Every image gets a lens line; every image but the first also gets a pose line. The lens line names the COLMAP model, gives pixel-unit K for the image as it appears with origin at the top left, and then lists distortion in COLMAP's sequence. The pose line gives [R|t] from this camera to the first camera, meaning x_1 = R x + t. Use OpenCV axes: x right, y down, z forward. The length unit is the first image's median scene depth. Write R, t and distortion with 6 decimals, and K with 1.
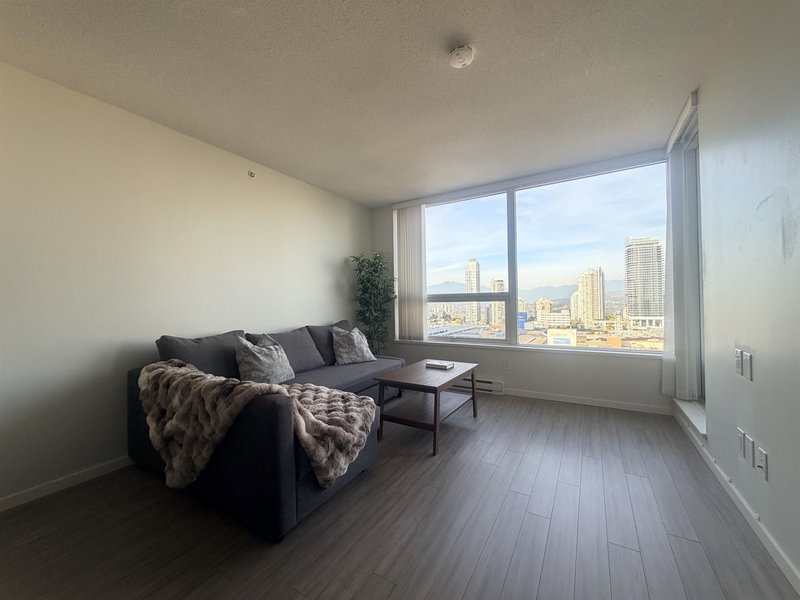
lens RADIAL K [[318.6, 0, 396.1], [0, 318.6, 299.6], [0, 0, 1]] dist [-0.002155, -0.000145]
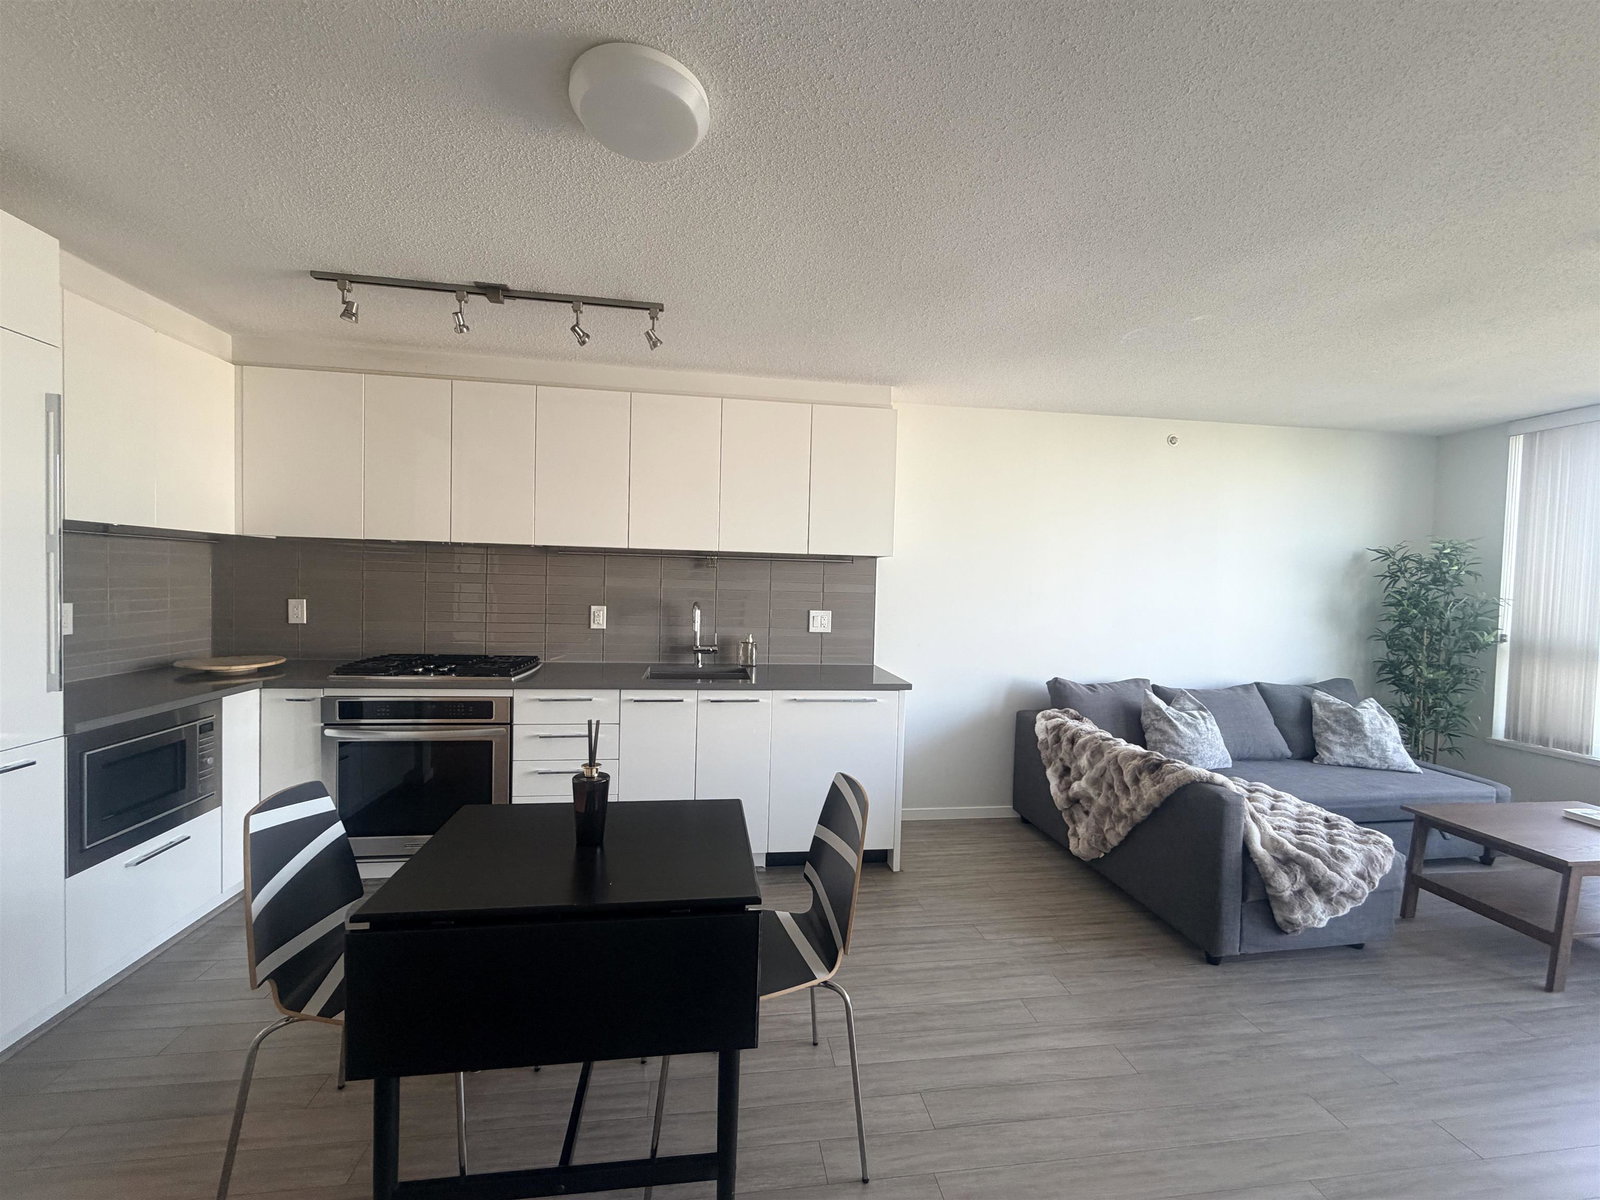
lens RADIAL K [[637.2, 0, 792.3], [0, 637.2, 599.3], [0, 0, 1]] dist [-0.002155, -0.000145]
pose [[0.632403, 0.057795, -0.772480, 0.114270], [-0.030660, 0.998299, 0.049590, -0.164349], [0.774032, -0.007676, 0.633100, -0.630666]]
